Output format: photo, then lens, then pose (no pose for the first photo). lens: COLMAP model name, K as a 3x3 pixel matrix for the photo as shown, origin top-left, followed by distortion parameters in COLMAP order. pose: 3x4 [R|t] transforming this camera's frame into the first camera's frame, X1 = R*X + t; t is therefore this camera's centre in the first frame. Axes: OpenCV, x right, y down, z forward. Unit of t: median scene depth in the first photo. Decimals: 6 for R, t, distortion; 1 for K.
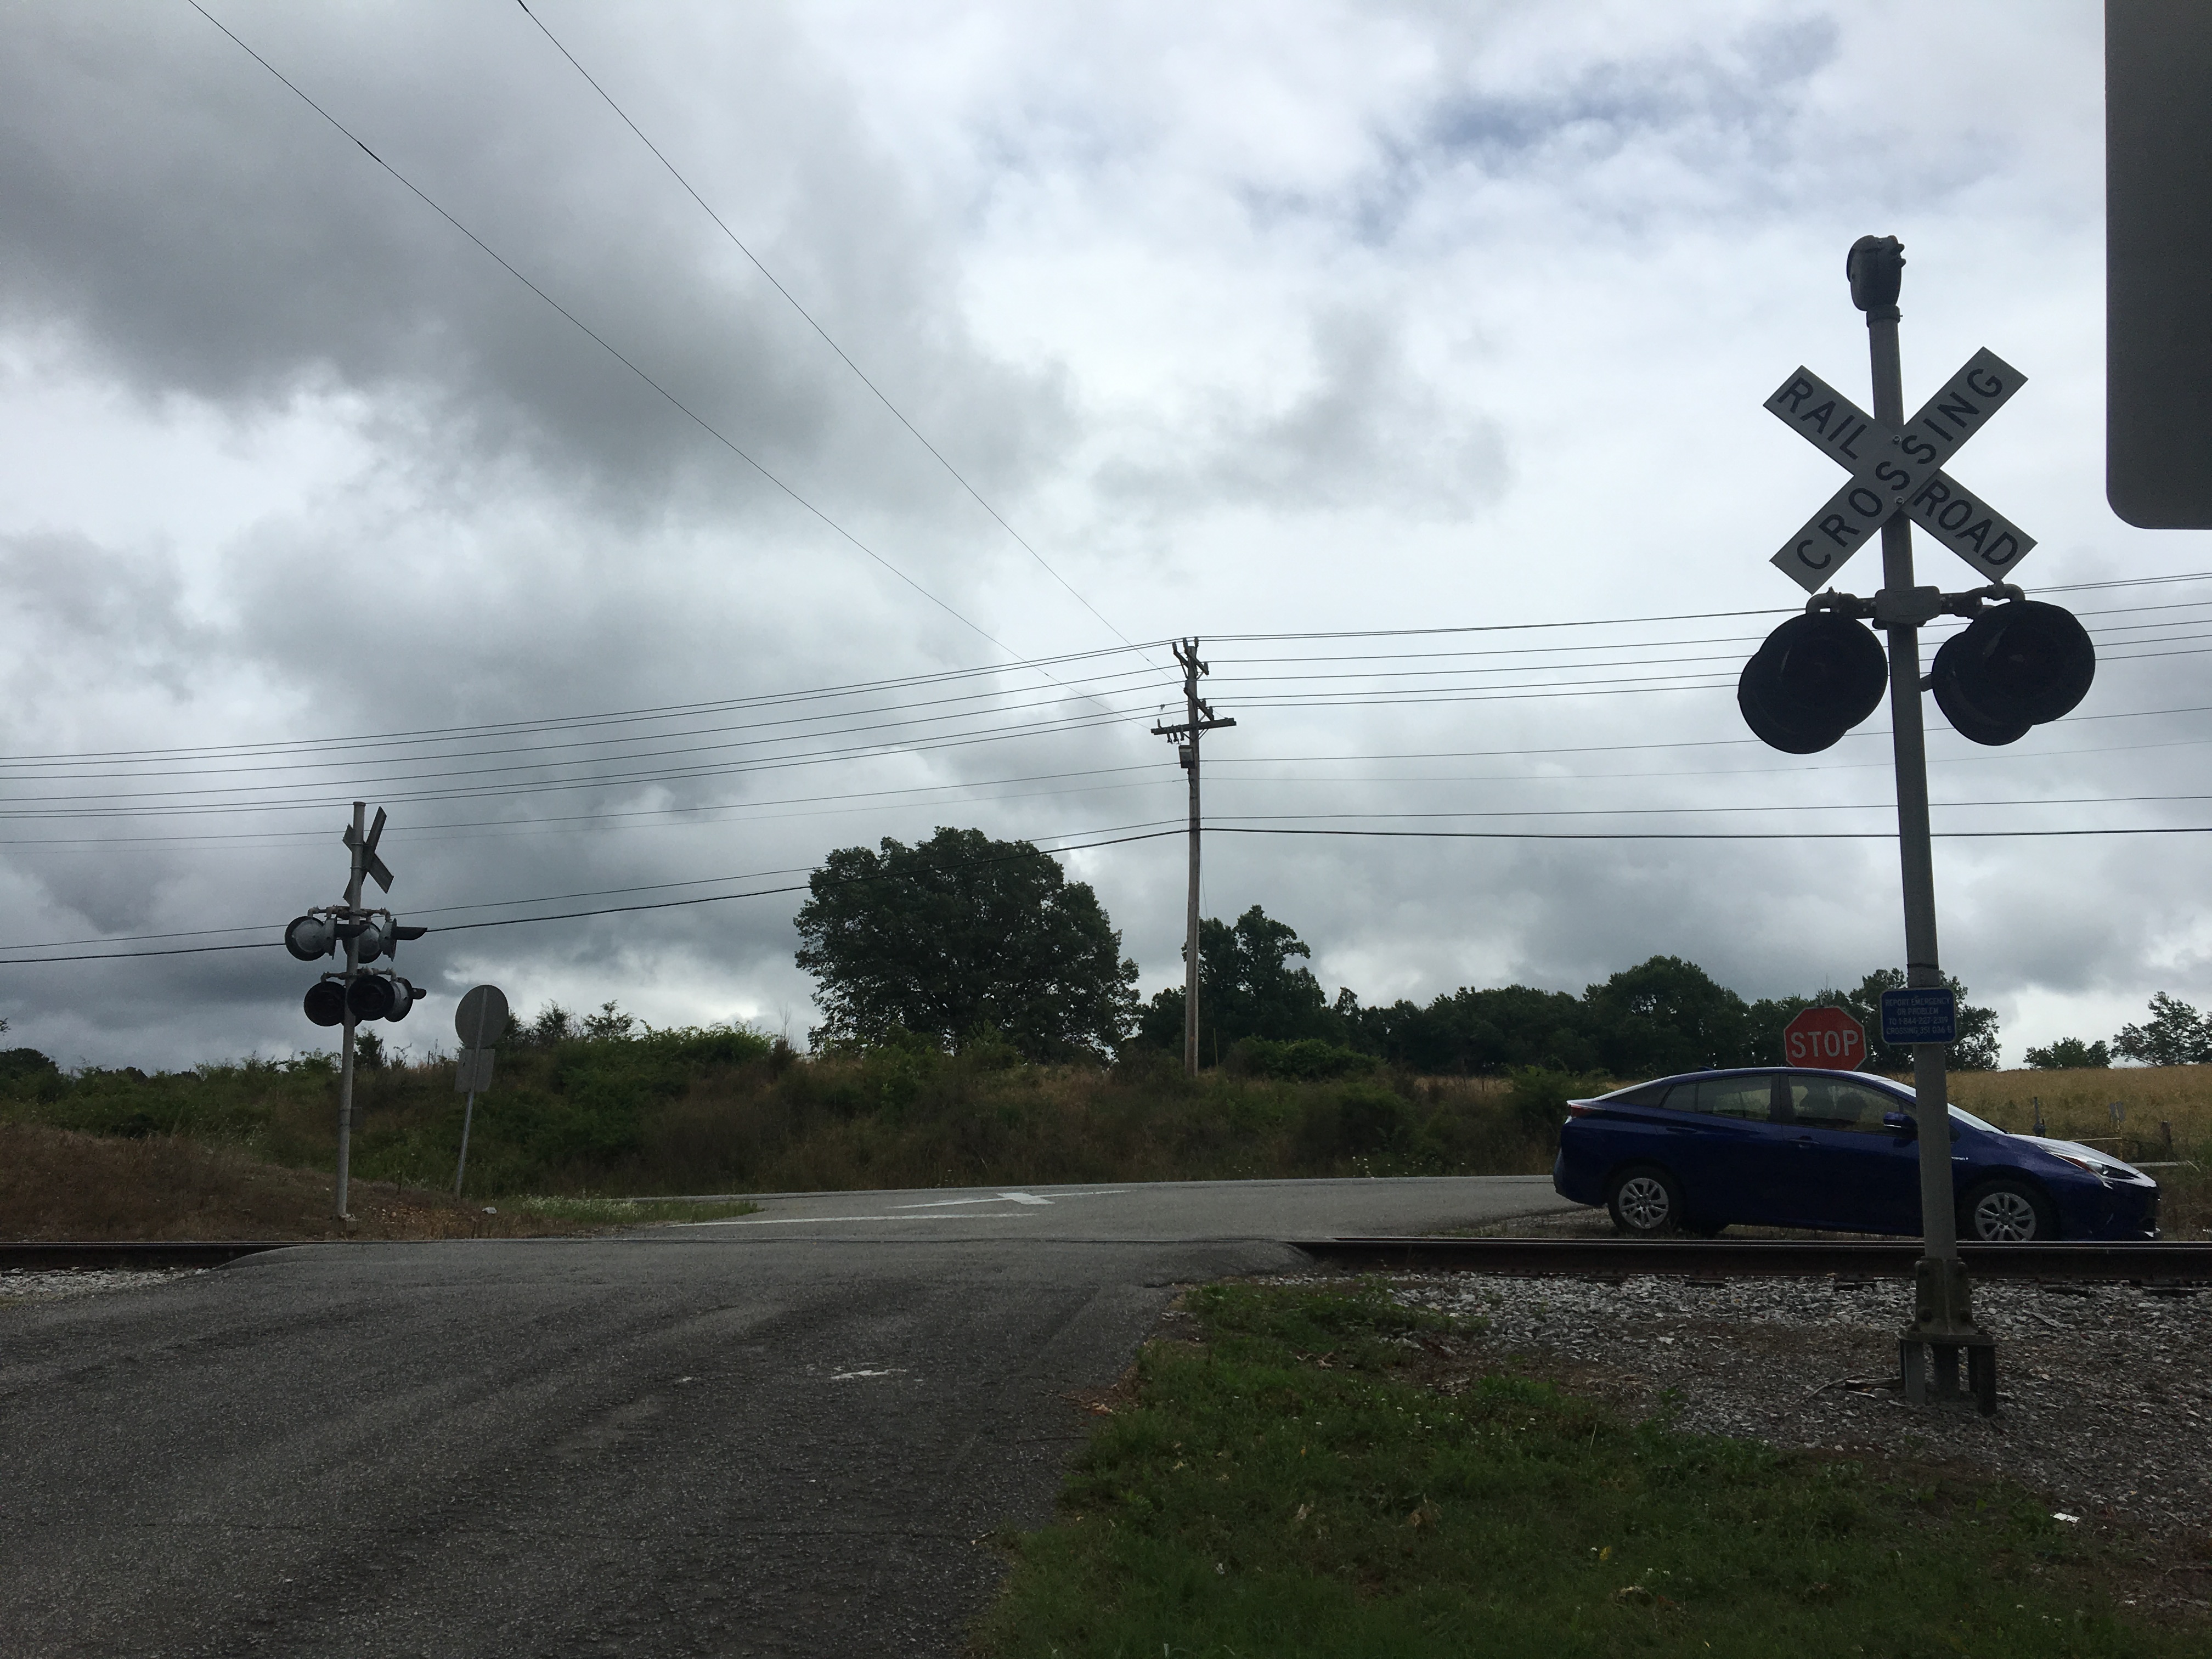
lens RADIAL K [[1831.0, 0, 1087.8], [0, 1831.0, 830.9], [0, 0, 1]] dist [0.034278, -0.087483]
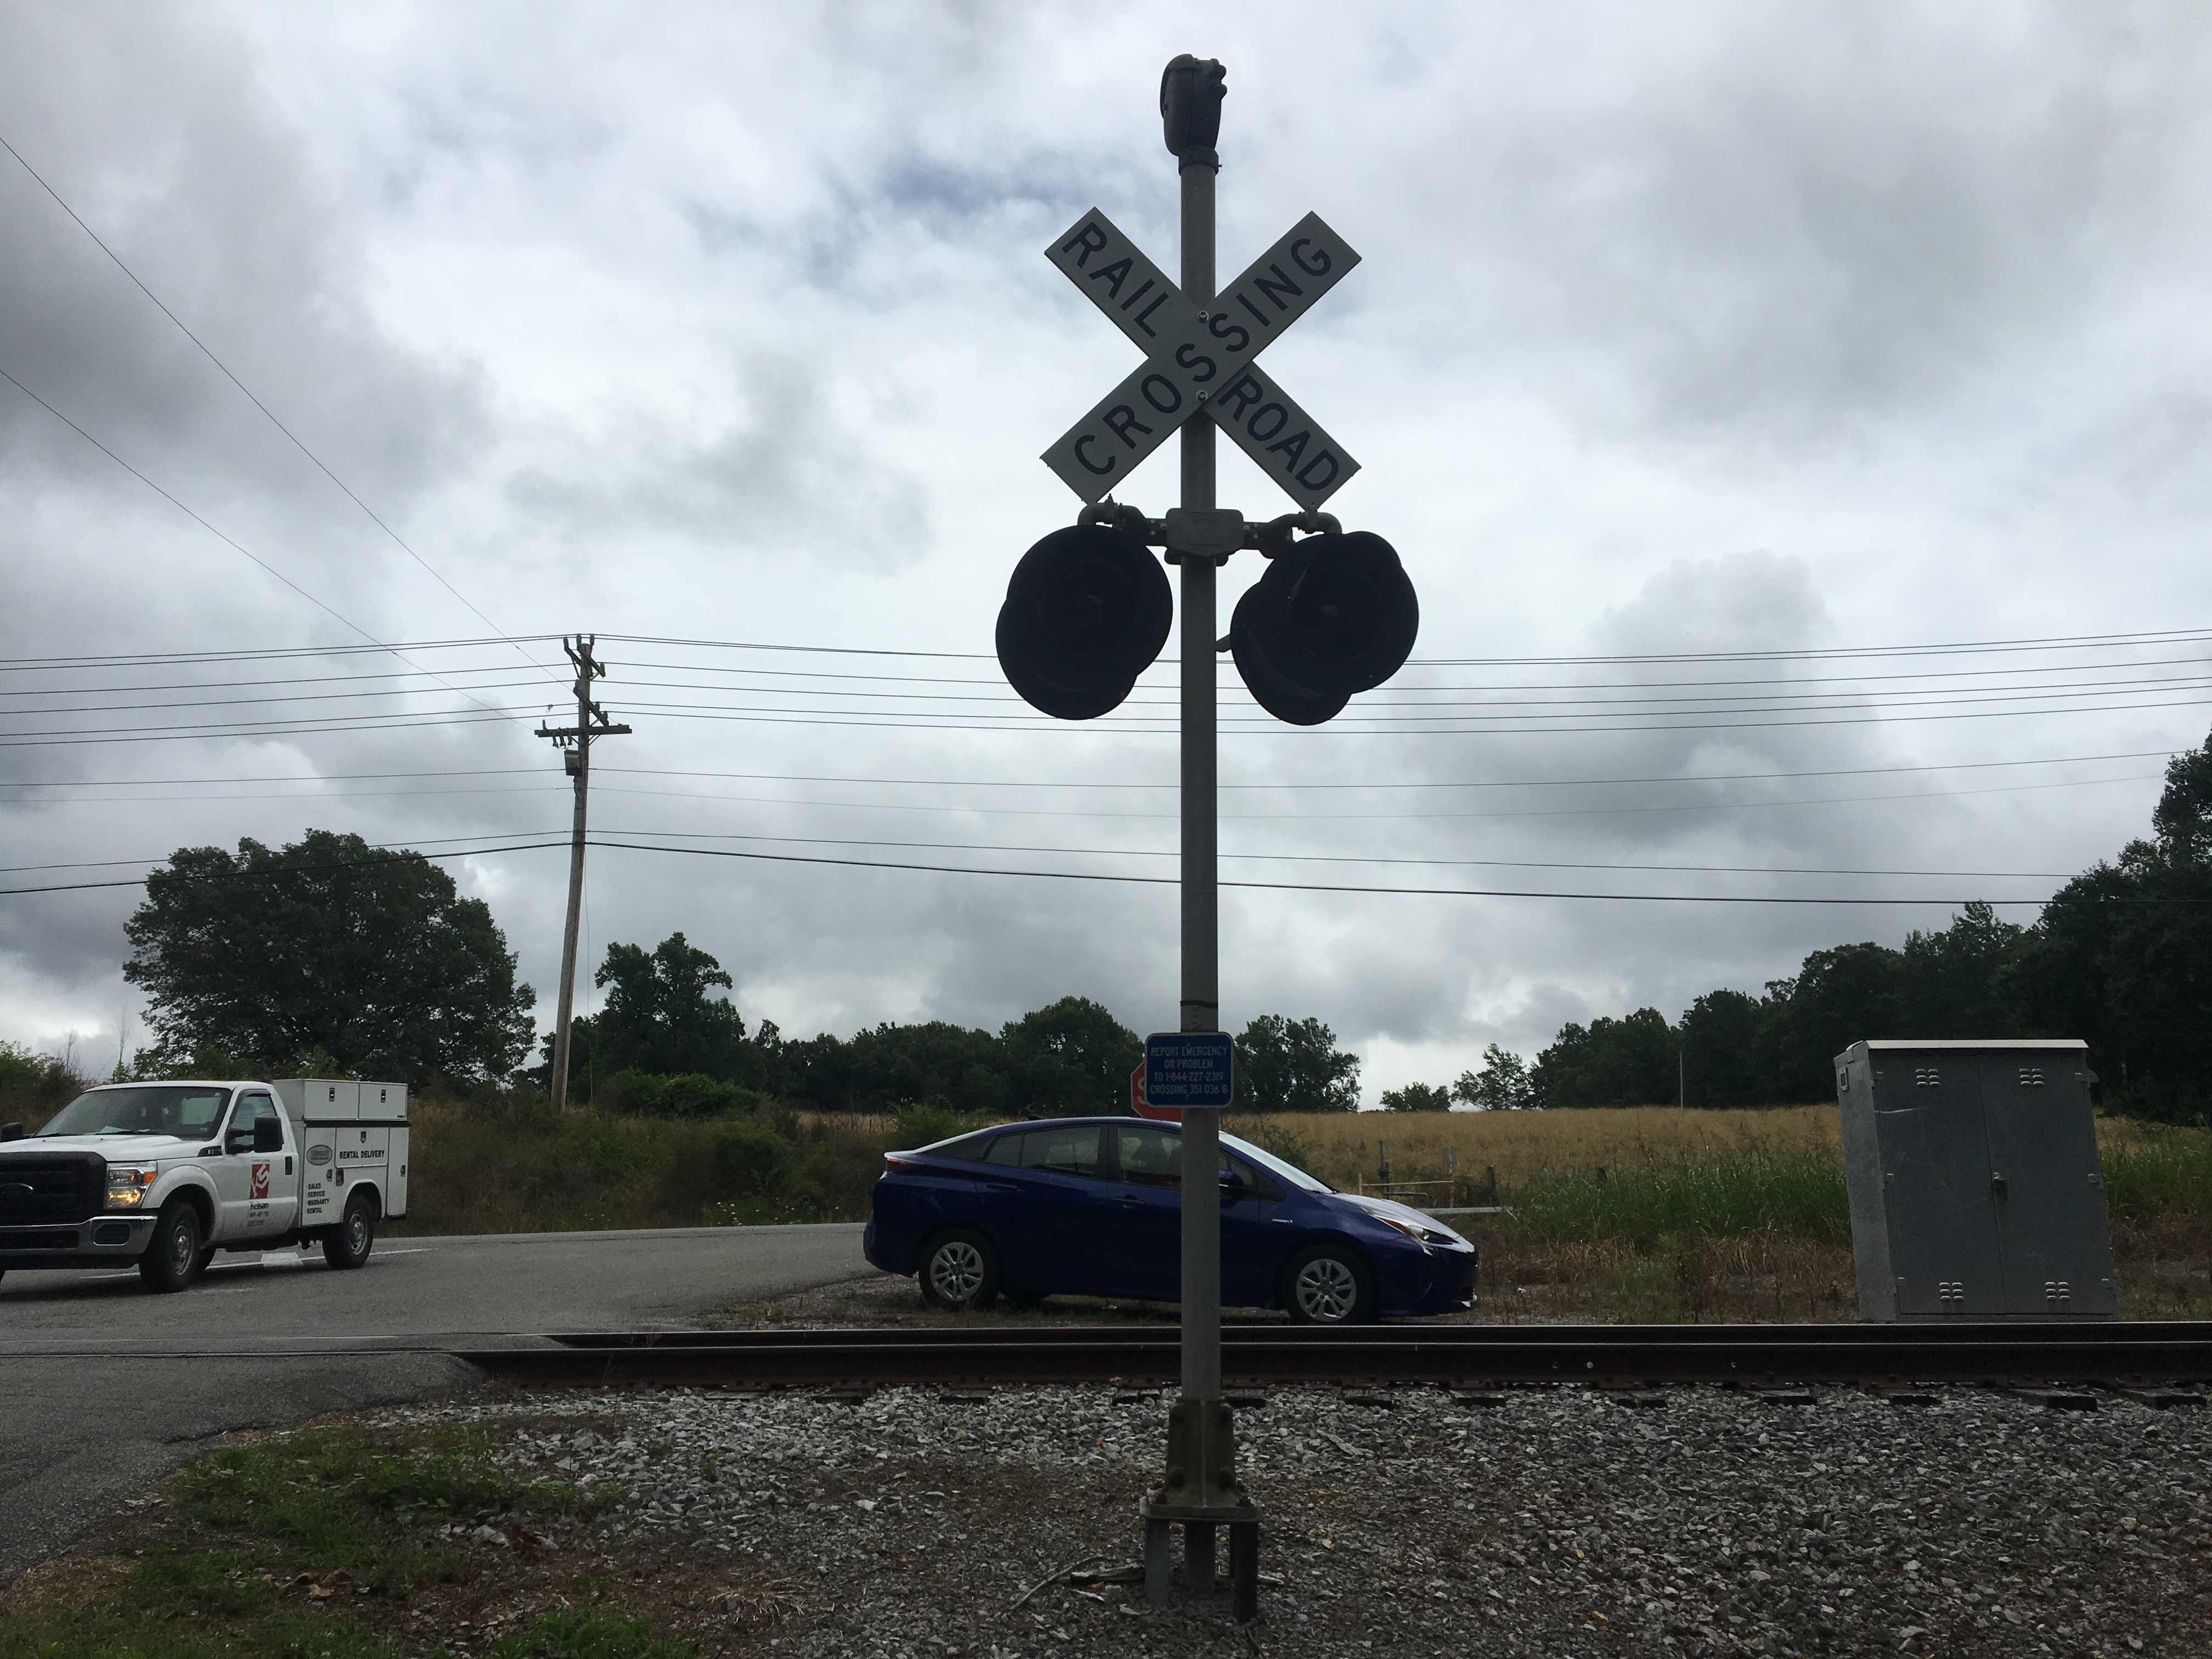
lens RADIAL K [[1808.3, 0, 1137.5], [0, 1808.3, 781.8], [0, 0, 1]] dist [0.066749, -0.121007]
pose [[0.943848, 0.069750, 0.322934, 0.027888], [-0.054843, 0.996977, -0.055045, 0.003738], [-0.325797, 0.034243, 0.944819, 0.045475]]
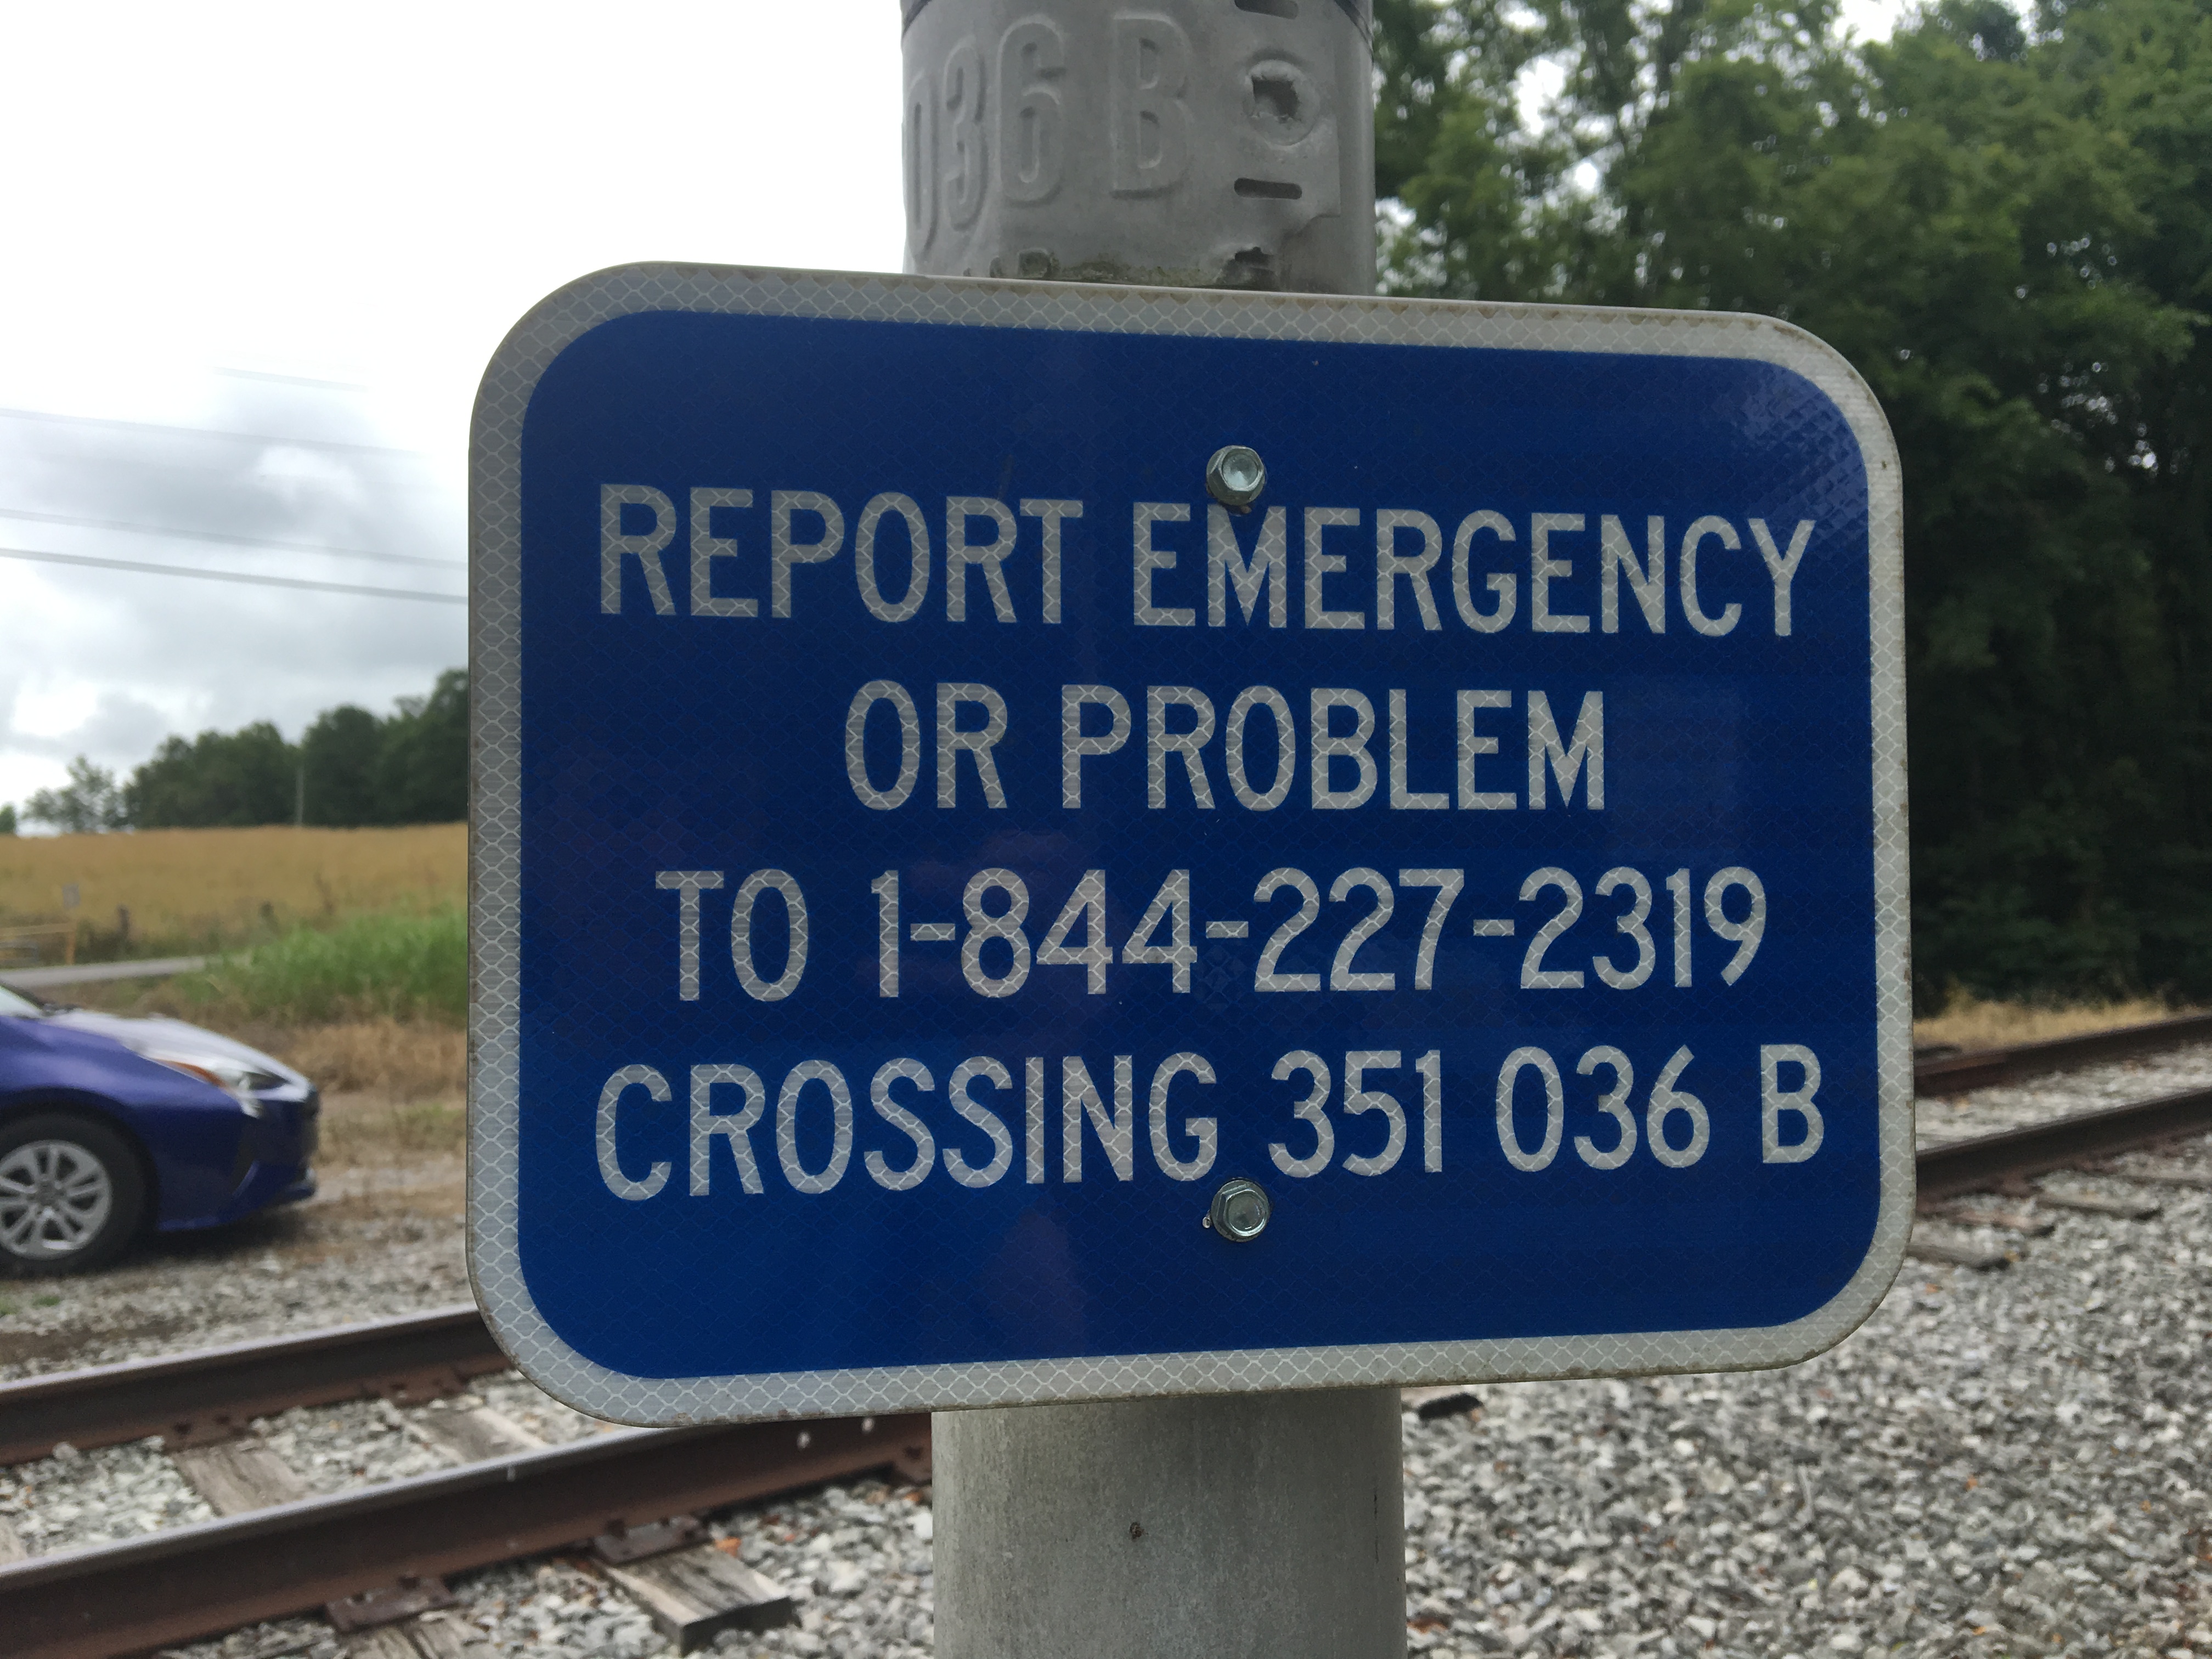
lens RADIAL K [[1881.3, 0, 1065.9], [0, 1881.3, 849.7], [0, 0, 1]] dist [0.075606, -0.135427]
pose [[0.530880, 0.001870, 0.847445, 0.061644], [-0.118450, 0.990345, 0.072018, 0.014891], [-0.839128, -0.138613, 0.525976, 0.148734]]
